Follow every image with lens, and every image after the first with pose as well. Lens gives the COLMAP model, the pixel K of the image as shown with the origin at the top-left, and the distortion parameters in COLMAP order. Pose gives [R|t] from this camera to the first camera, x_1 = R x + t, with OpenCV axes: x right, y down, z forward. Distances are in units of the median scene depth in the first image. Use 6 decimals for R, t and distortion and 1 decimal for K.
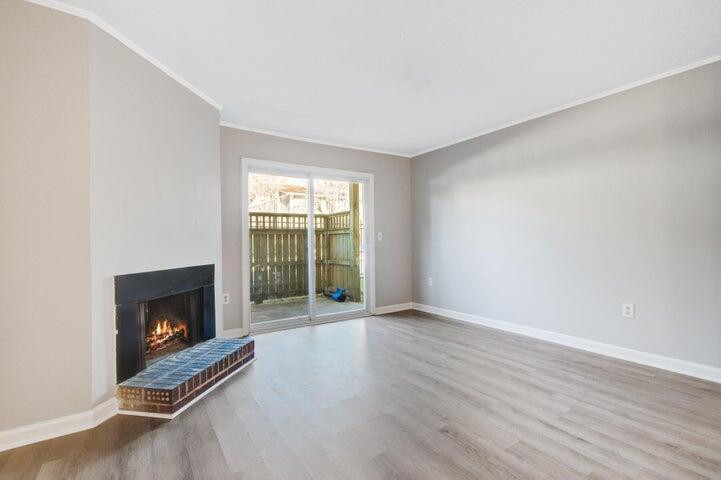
lens RADIAL K [[323.7, 0, 360.5], [0, 323.7, 240.0], [0, 0, 1]] dist [0.000613, 0.000162]
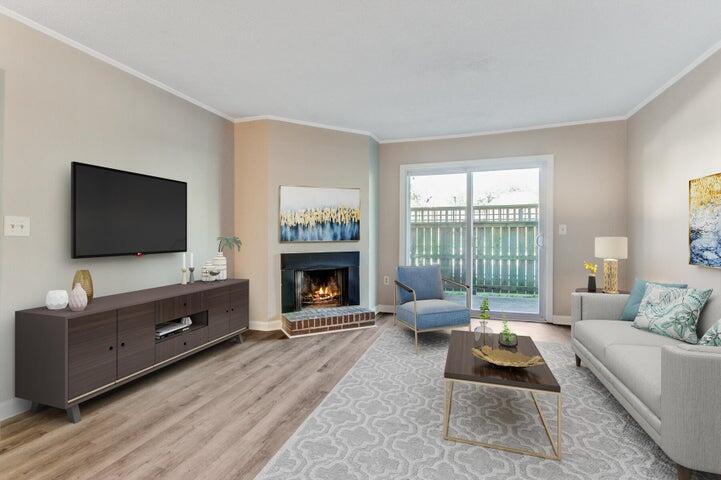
lens RADIAL K [[332.3, 0, 360.5], [0, 332.3, 240.0], [0, 0, 1]] dist [-0.038233, 0.000158]
pose [[0.604619, 0.013758, -0.796396, 0.509809], [0.003064, 0.999803, 0.019598, -0.000508], [0.796509, -0.014289, 0.604458, 0.122751]]
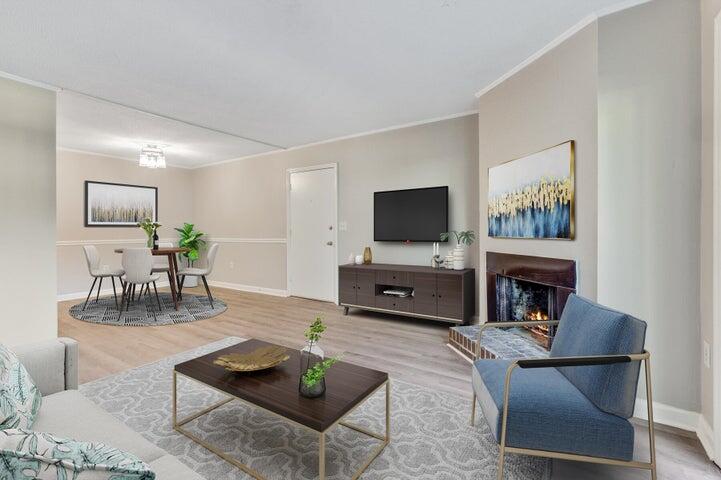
lens RADIAL K [[338.1, 0, 359.1], [0, 338.1, 224.4], [0, 0, 1]] dist [-0.000658, -0.000092]
pose [[-0.923724, 0.011458, -0.382886, 0.199762], [0.015937, 0.999837, -0.008529, -0.004024], [0.382726, -0.013981, -0.923756, 1.154585]]
